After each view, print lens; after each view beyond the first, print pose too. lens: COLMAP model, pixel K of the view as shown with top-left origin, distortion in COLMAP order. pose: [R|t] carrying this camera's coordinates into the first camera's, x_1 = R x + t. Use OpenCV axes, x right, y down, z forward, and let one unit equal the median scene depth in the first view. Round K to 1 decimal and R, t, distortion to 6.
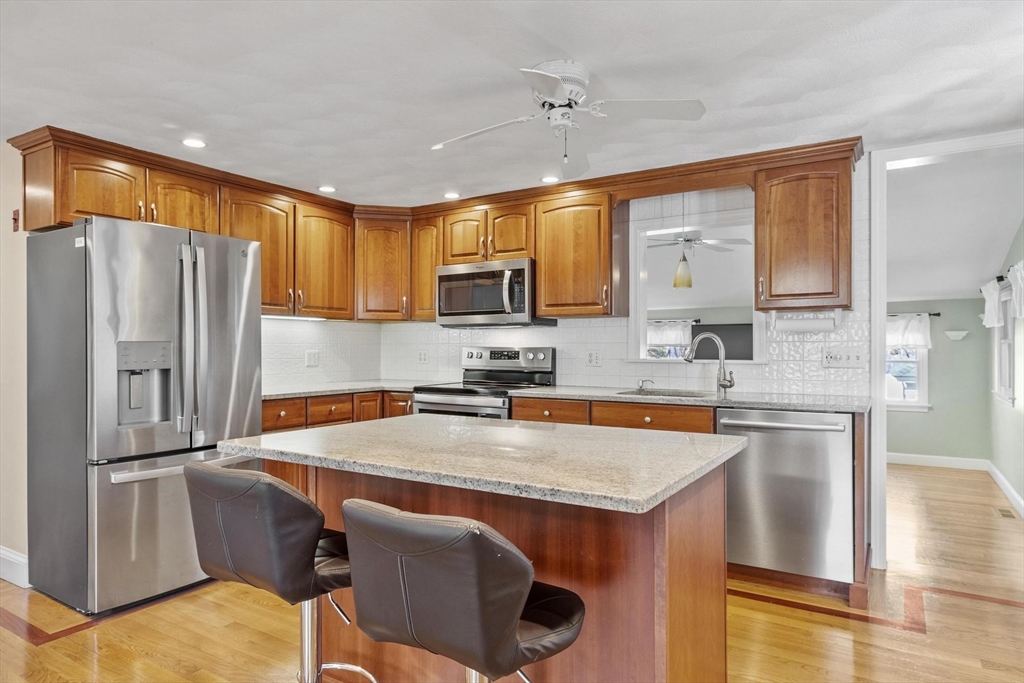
lens RADIAL K [[616.9, 0, 513.0], [0, 616.9, 342.6], [0, 0, 1]] dist [-0.002275, 0.001078]
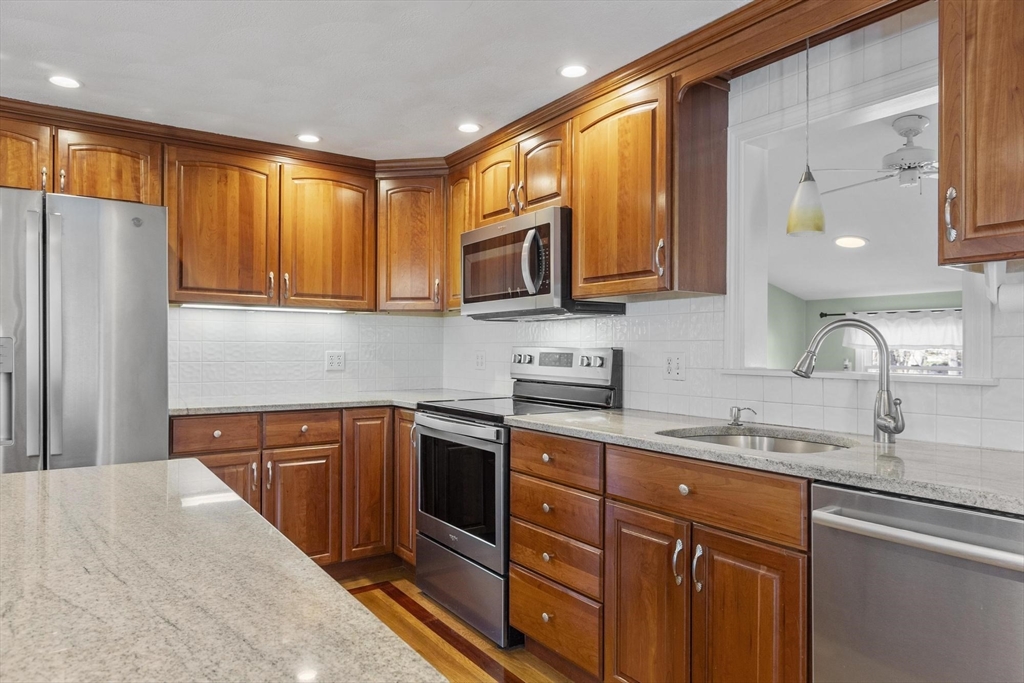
lens RADIAL K [[647.8, 0, 509.9], [0, 647.8, 345.2], [0, 0, 1]] dist [-0.003064, -0.001376]
pose [[0.914076, 0.001578, -0.405540, 0.247492], [-0.001106, 0.999998, 0.001399, 0.004329], [0.405542, -0.000830, 0.914076, 0.370130]]
